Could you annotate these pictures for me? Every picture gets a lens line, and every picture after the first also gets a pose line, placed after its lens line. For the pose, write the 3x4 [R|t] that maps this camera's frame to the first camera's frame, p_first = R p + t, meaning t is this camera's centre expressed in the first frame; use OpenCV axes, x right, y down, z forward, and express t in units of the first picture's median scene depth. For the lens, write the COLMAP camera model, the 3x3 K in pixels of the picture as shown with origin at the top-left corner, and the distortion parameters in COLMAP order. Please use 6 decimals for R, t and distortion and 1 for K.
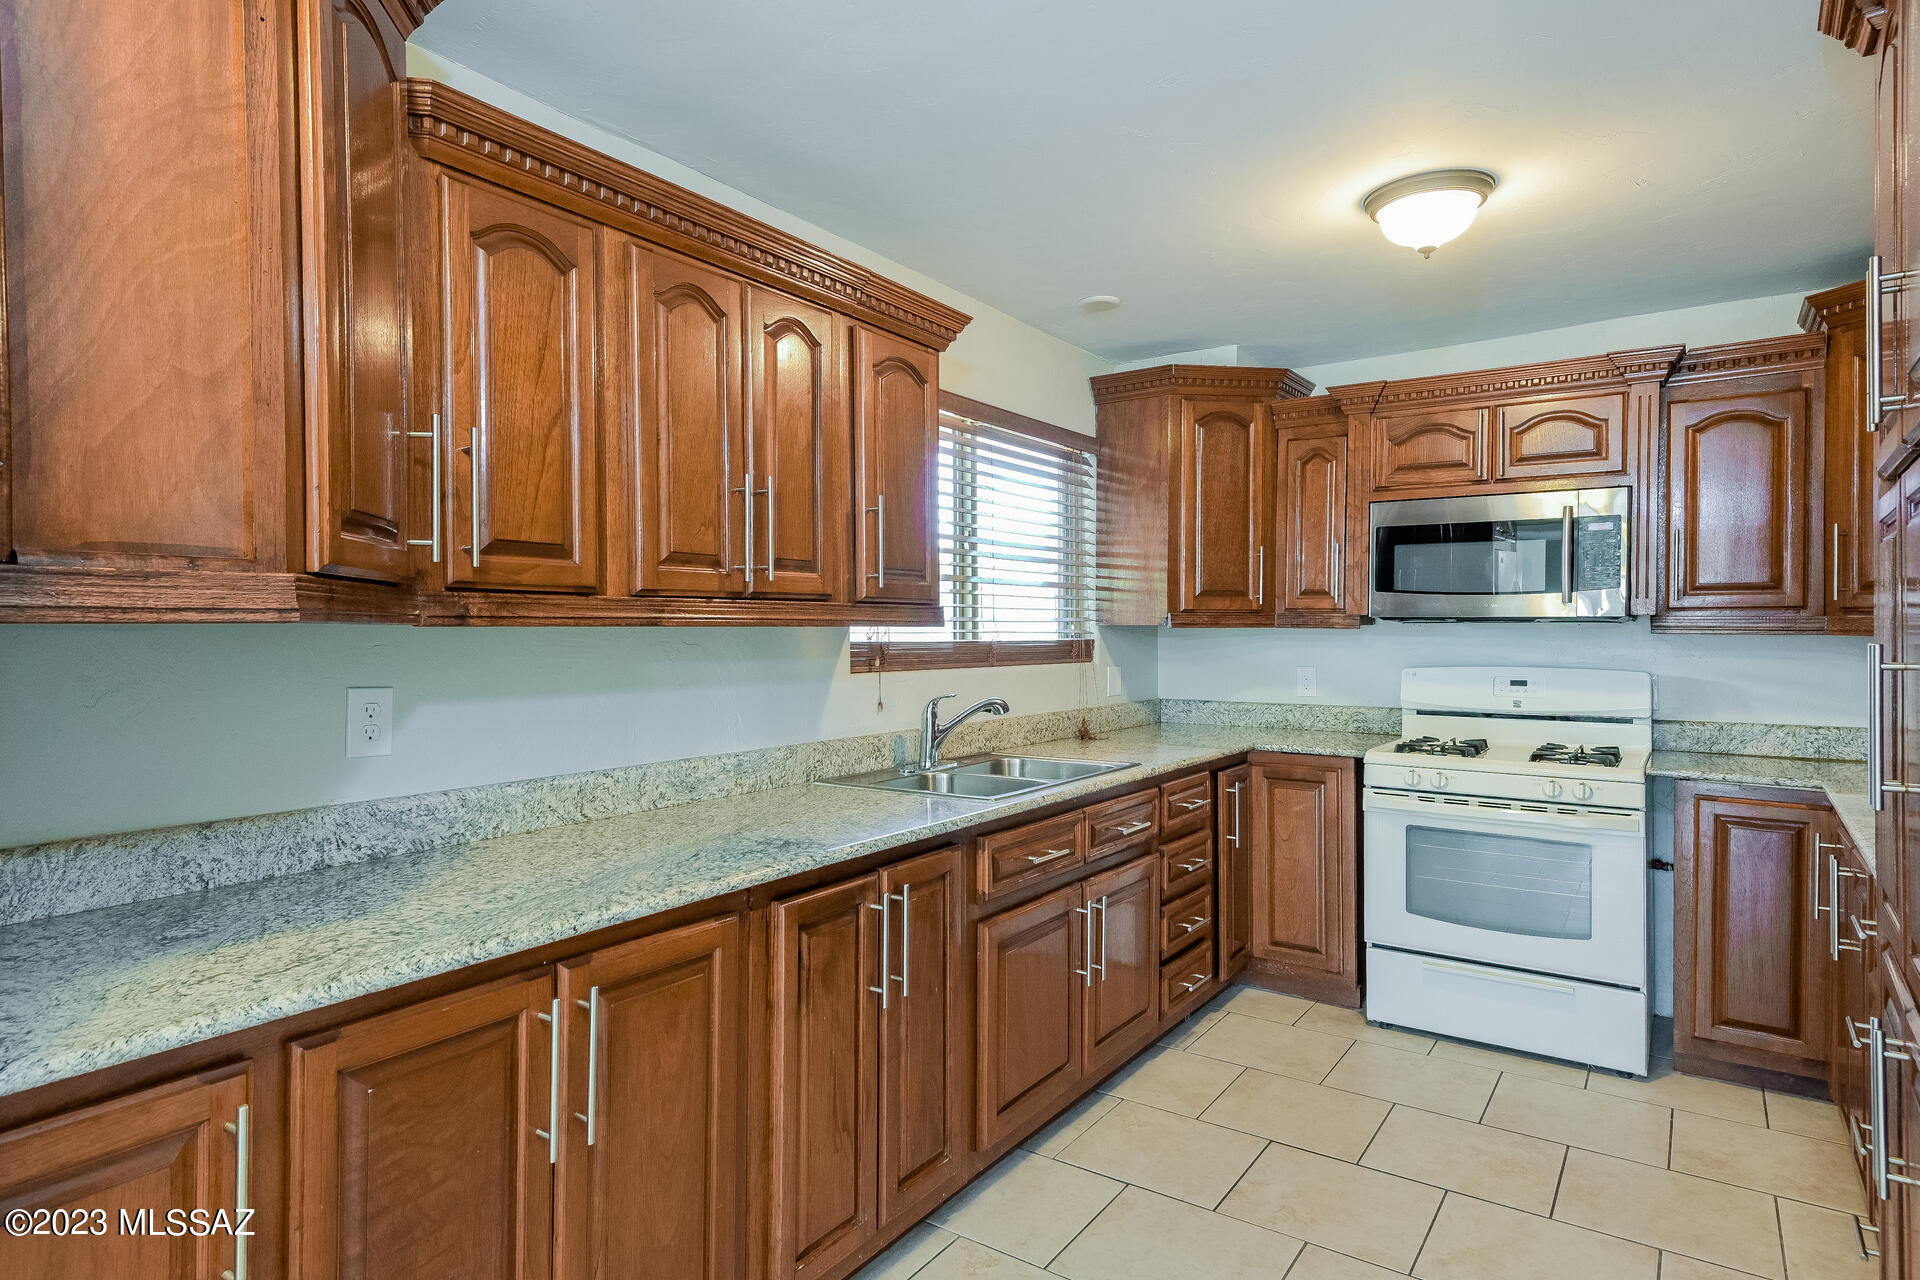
lens RADIAL K [[1084.1, 0, 969.8], [0, 1084.1, 633.1], [0, 0, 1]] dist [0.001255, 0.000454]
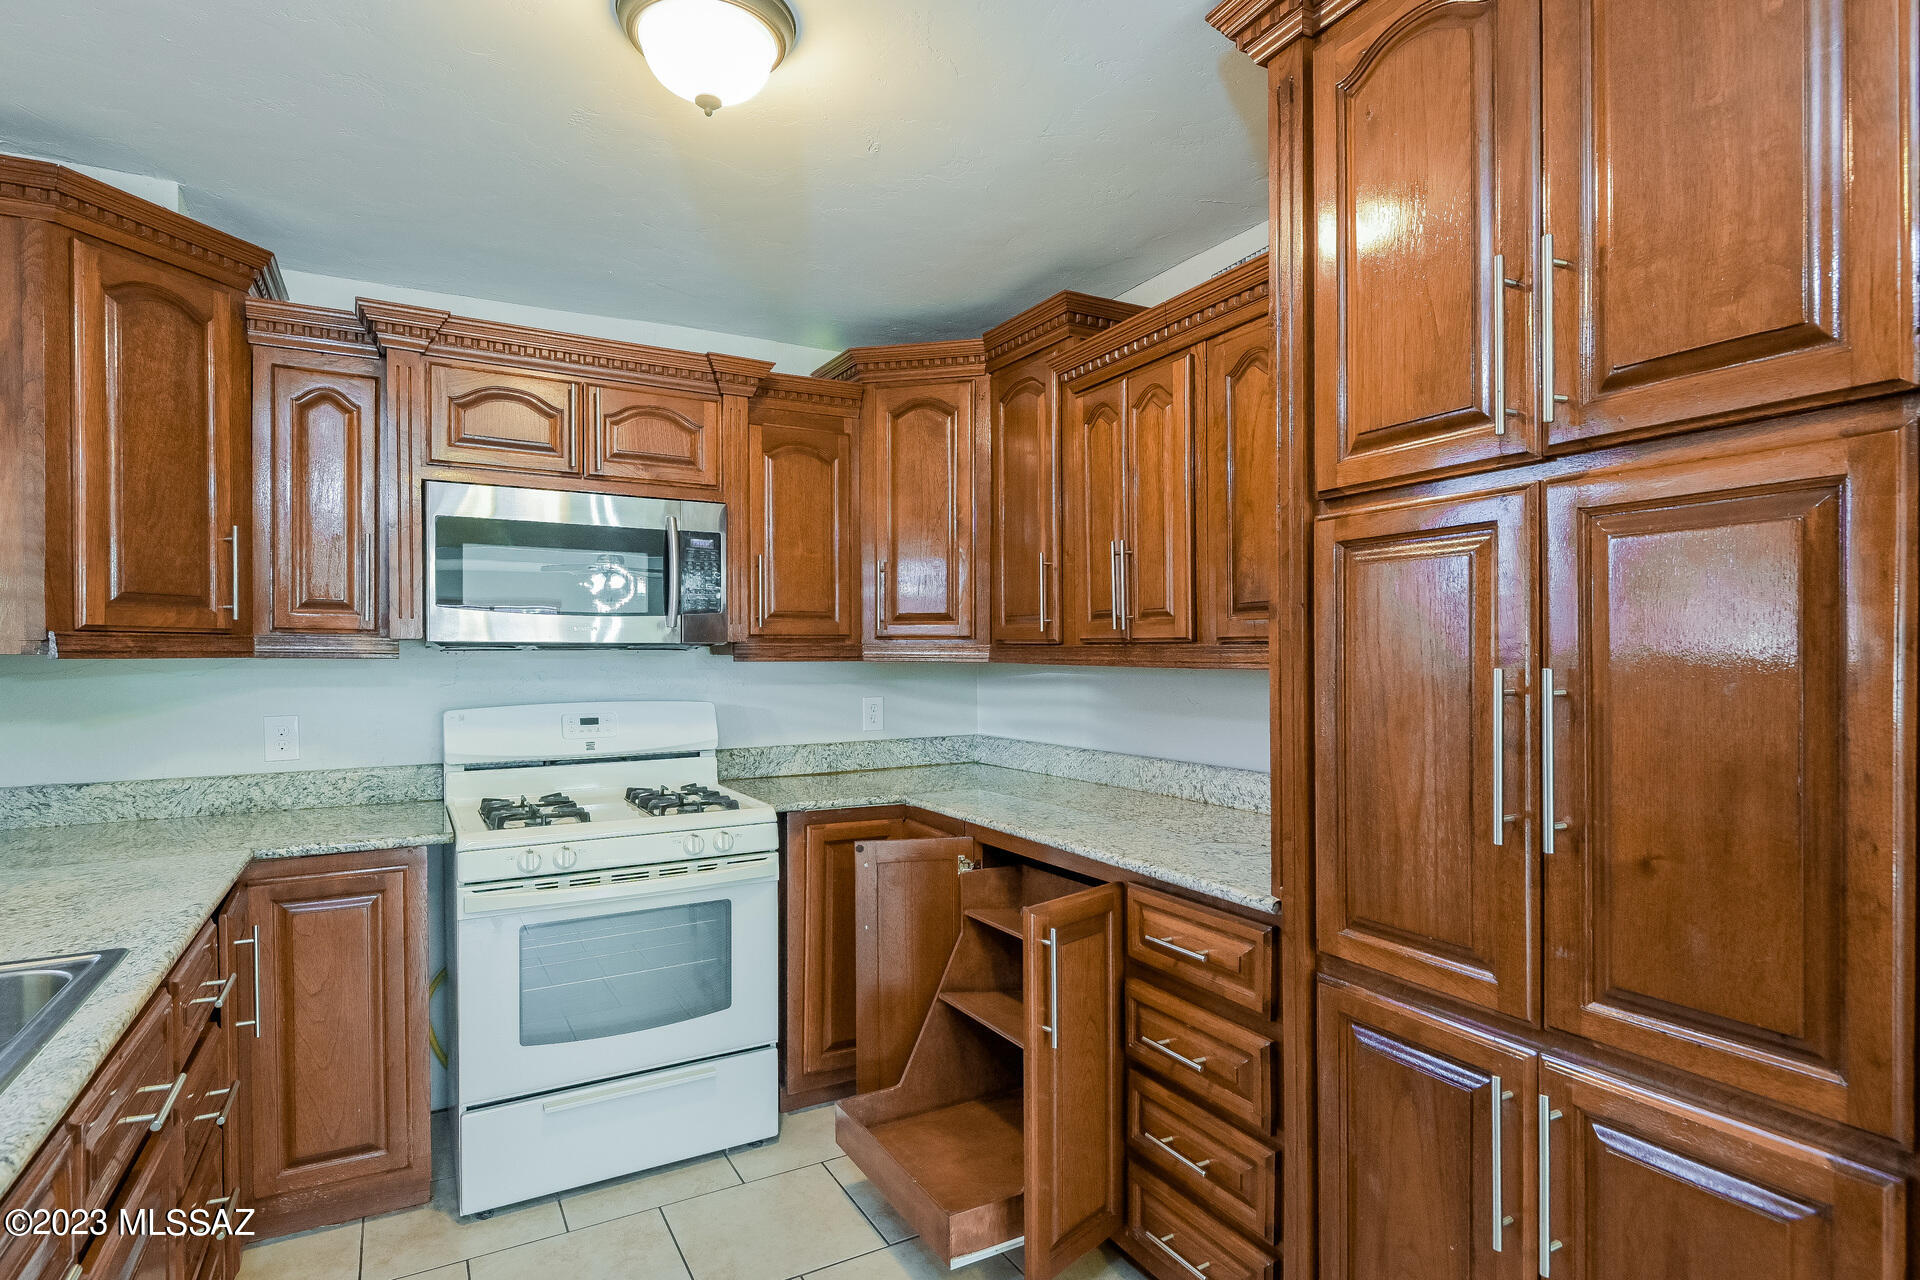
lens RADIAL K [[987.4, 0, 965.6], [0, 987.4, 654.3], [0, 0, 1]] dist [0.001204, -0.000594]
pose [[0.439102, -0.003426, 0.898430, -0.059293], [0.008531, 0.999964, -0.000356, -0.003359], [-0.898397, 0.007821, 0.439116, 0.415498]]
